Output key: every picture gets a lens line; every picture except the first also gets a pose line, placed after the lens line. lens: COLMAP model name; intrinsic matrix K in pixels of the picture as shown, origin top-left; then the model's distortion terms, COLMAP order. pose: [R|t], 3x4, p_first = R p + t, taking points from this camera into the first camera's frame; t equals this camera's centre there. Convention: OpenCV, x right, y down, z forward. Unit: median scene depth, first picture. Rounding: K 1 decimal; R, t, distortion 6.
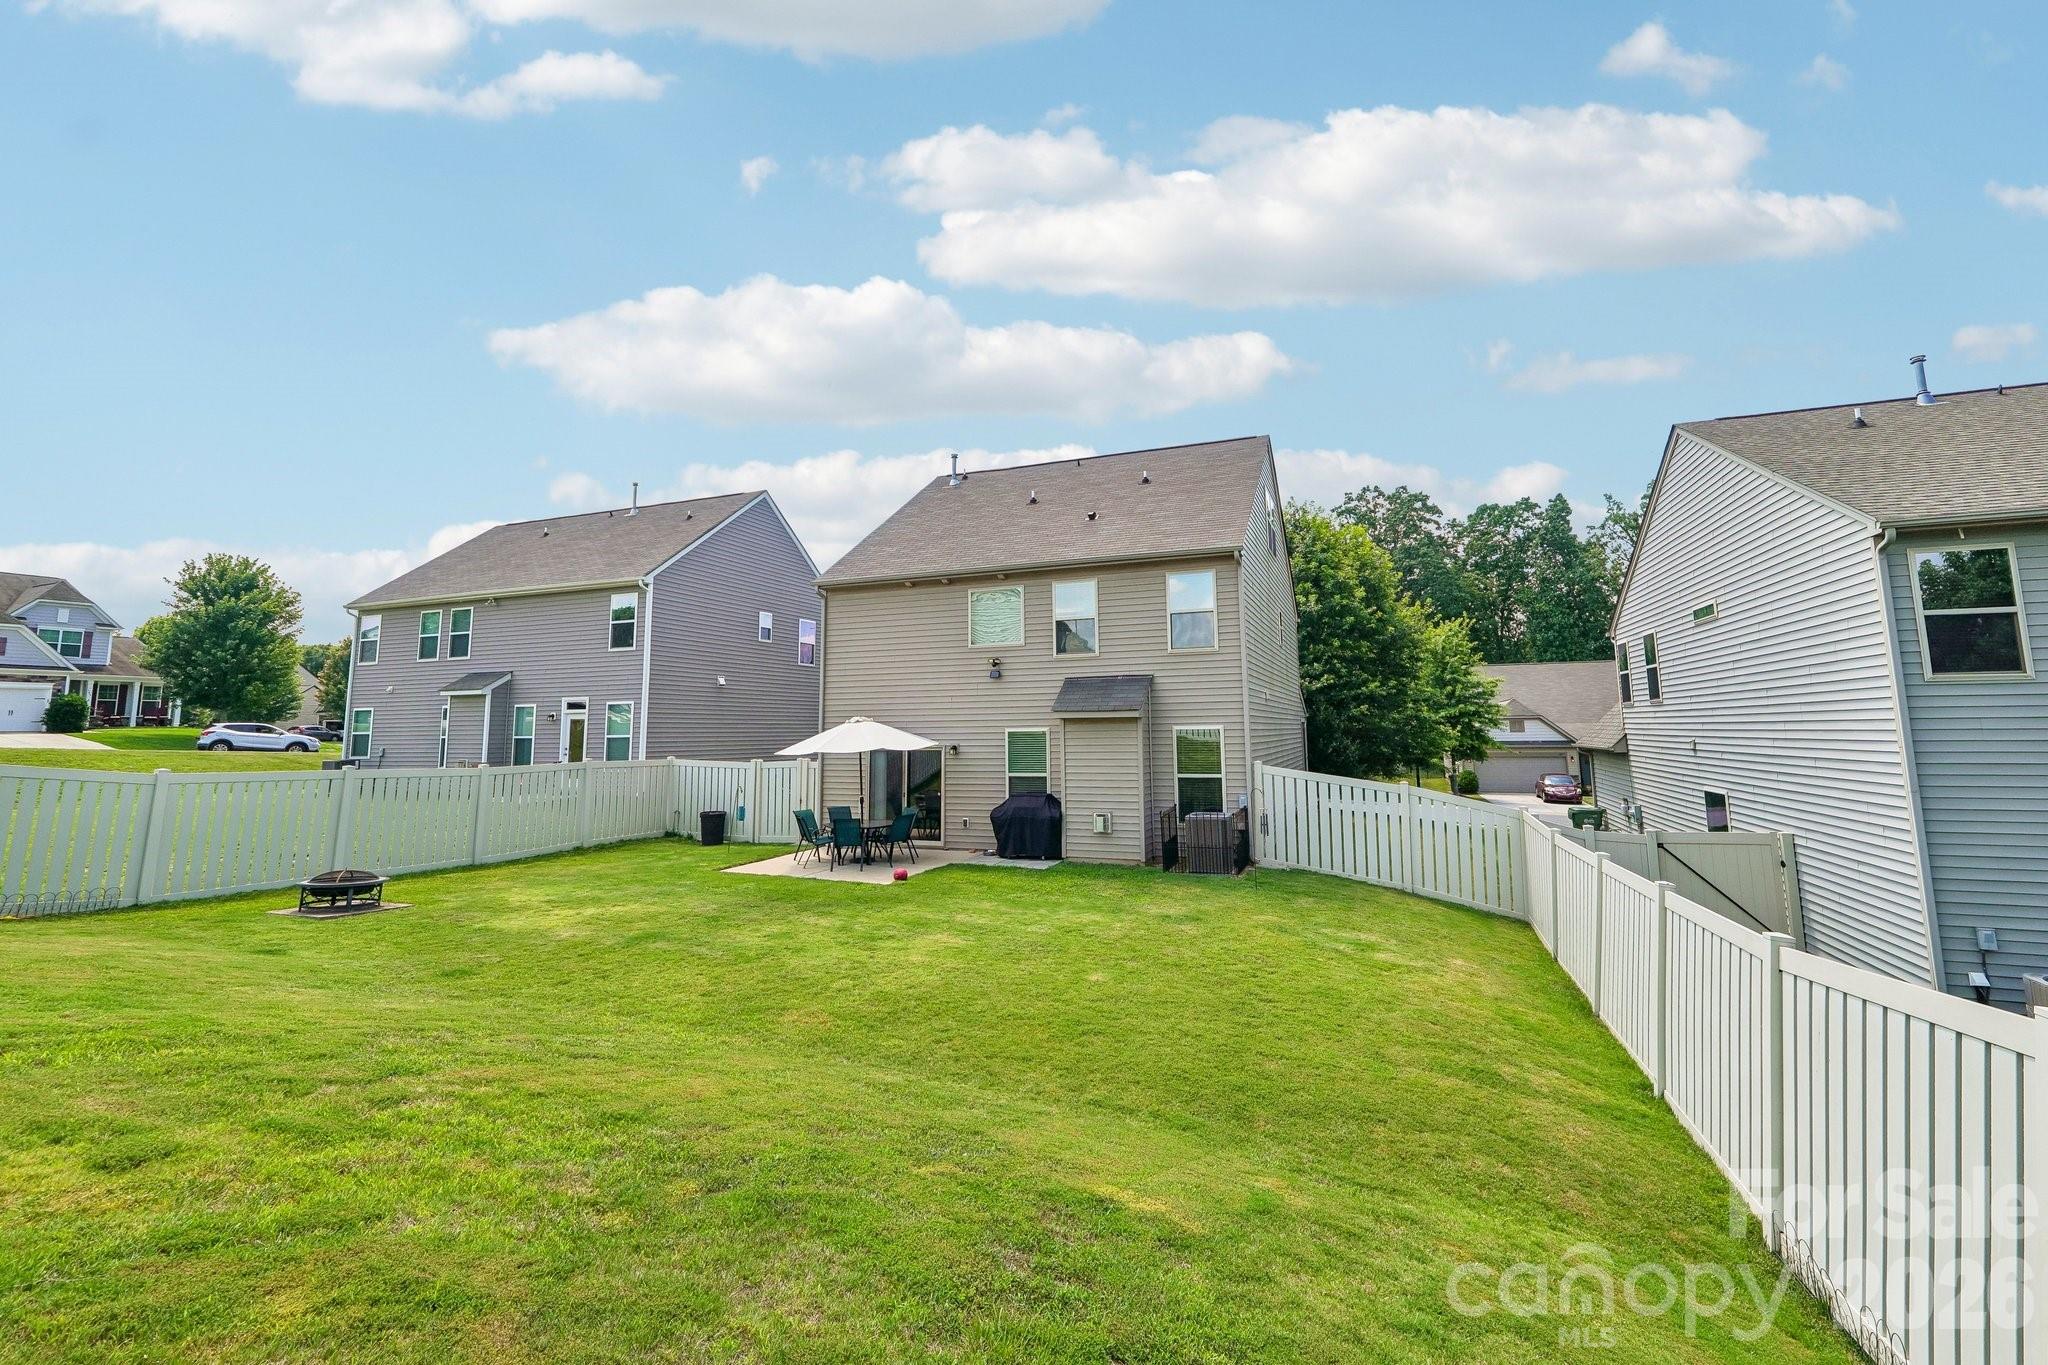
lens RADIAL K [[869.9, 0, 1041.8], [0, 869.9, 646.8], [0, 0, 1]] dist [-0.013451, 0.003881]
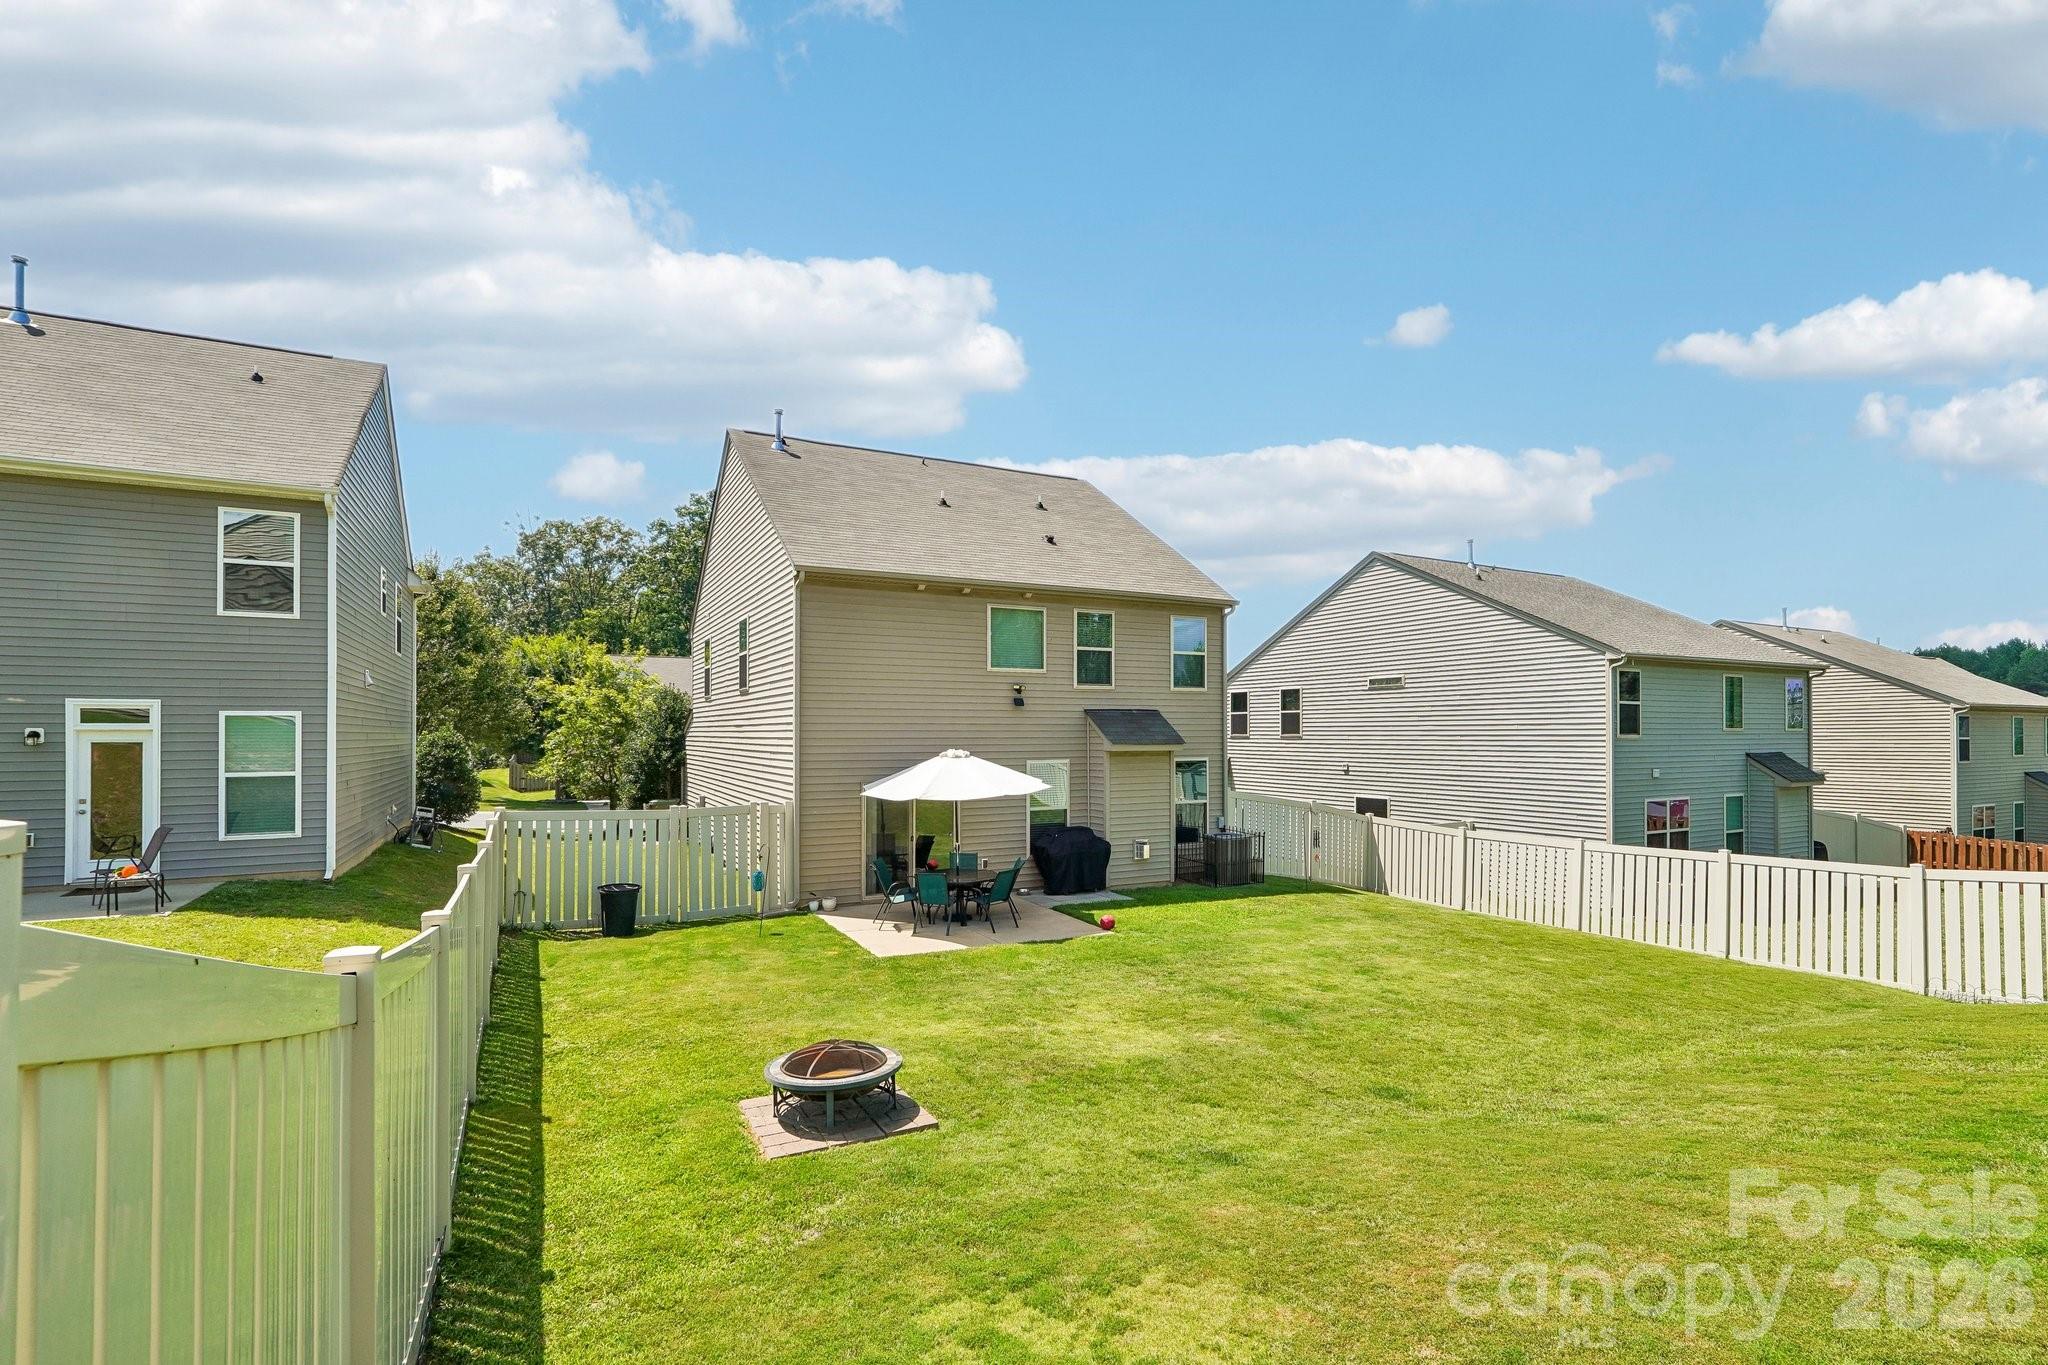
lens RADIAL K [[907.2, 0, 1030.8], [0, 907.2, 732.2], [0, 0, 1]] dist [-0.007891, 0.000688]
pose [[0.671677, 0.009964, 0.740777, -0.787984], [-0.079286, 0.995134, 0.058504, 0.006637], [-0.736590, -0.098029, 0.669198, 0.357220]]
